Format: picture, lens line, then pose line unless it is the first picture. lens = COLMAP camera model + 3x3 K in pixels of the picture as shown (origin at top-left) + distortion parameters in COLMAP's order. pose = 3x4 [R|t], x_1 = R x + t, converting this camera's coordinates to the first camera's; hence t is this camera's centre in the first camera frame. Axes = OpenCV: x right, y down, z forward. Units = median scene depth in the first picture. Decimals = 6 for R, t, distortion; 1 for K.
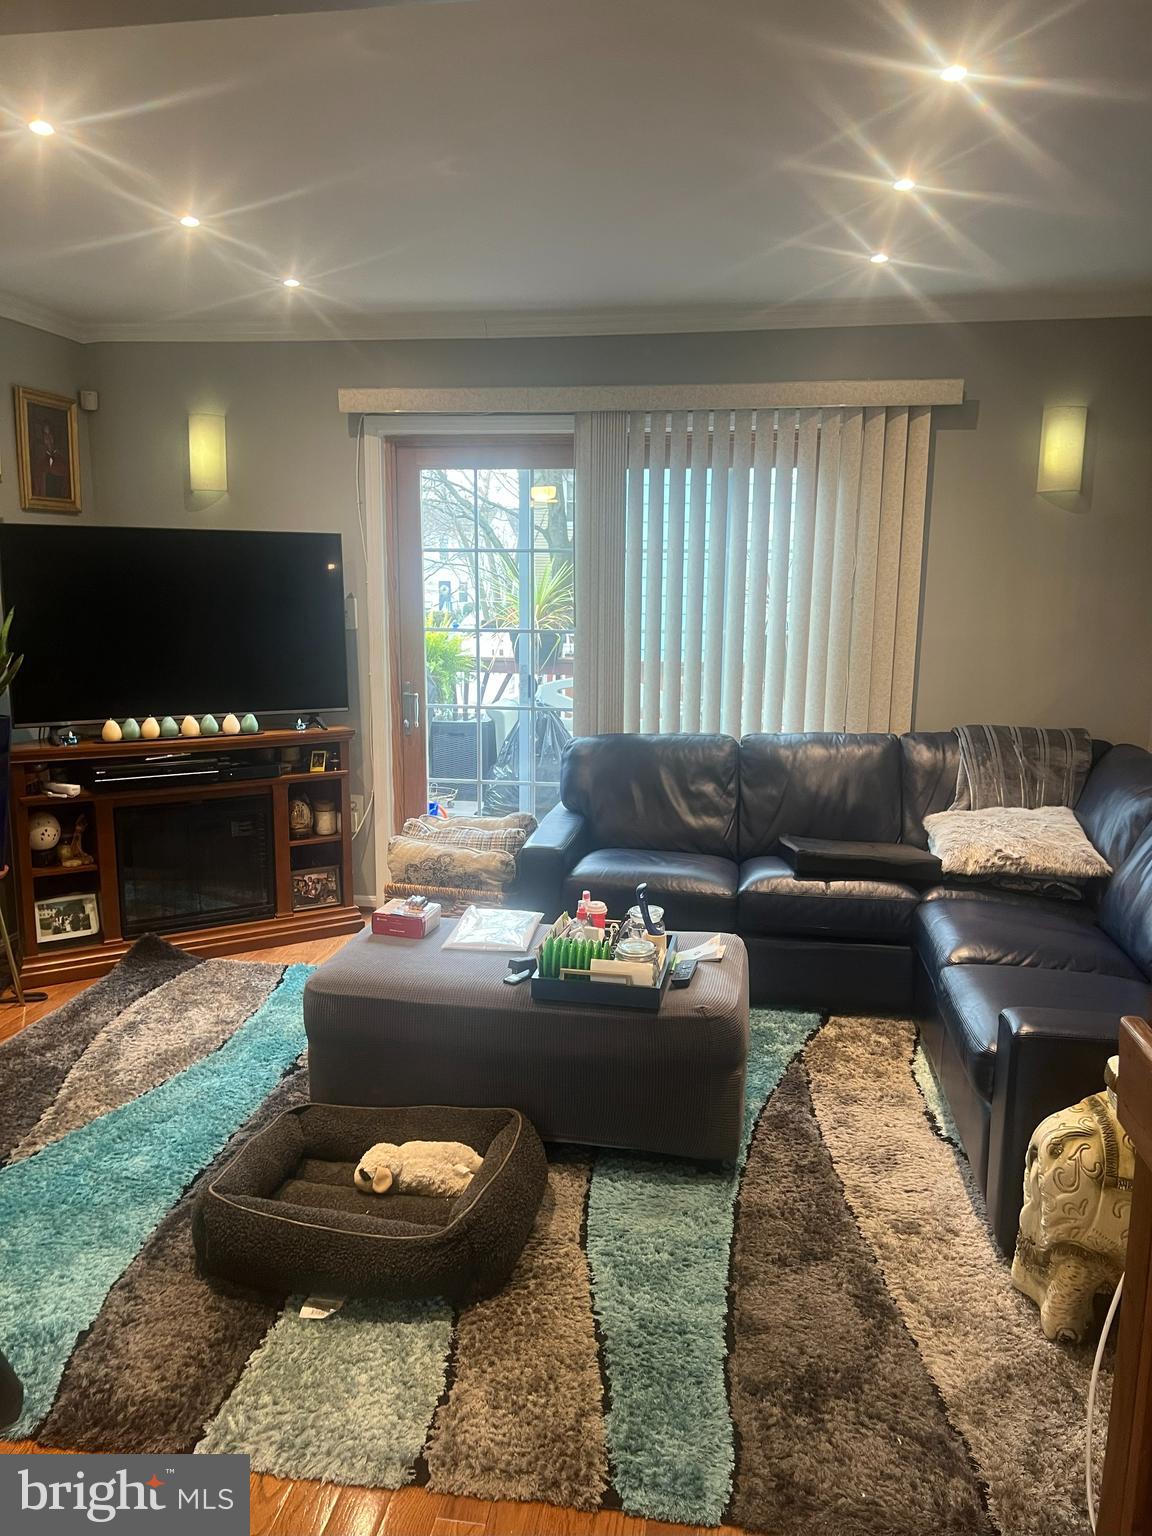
lens RADIAL K [[1183.5, 0, 566.4], [0, 1183.5, 765.8], [0, 0, 1]] dist [0.068726, -0.088143]
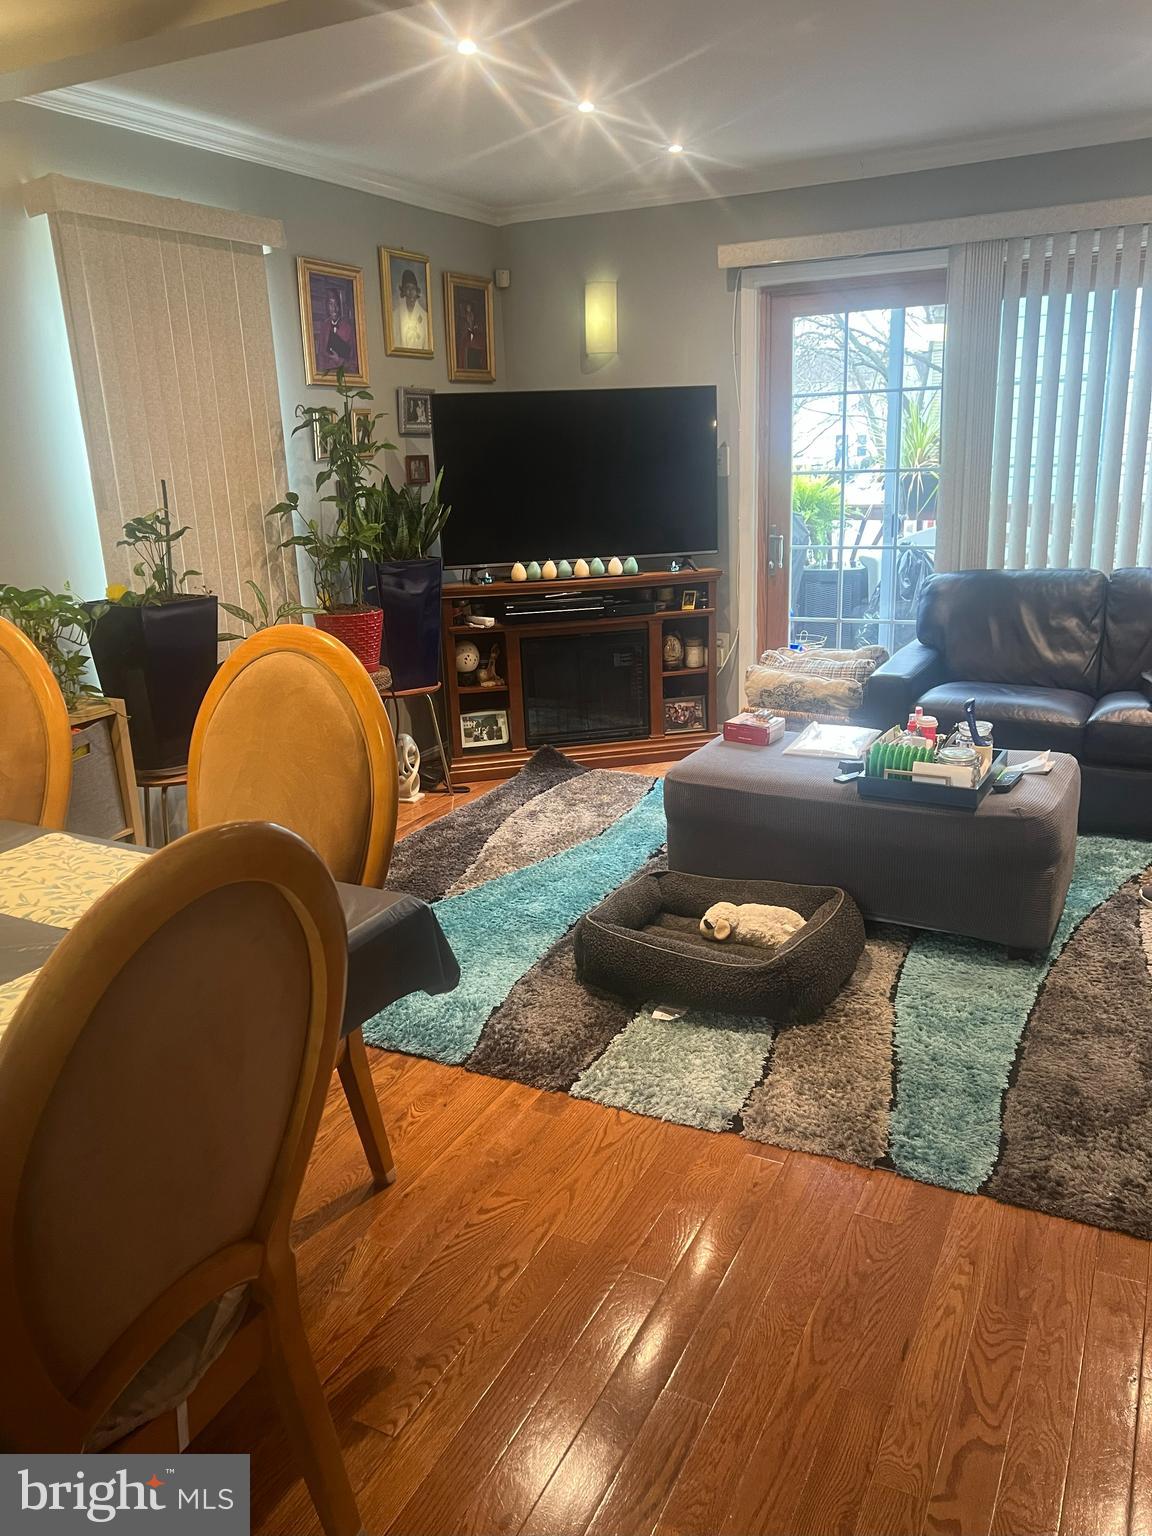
lens RADIAL K [[1183.5, 0, 548.8], [0, 1183.5, 781.0], [0, 0, 1]] dist [0.068726, -0.088143]
pose [[0.942385, 0.049152, -0.330901, 0.056991], [-0.008419, 0.992318, 0.123424, 0.037511], [0.334425, -0.113527, 0.935559, -0.138854]]
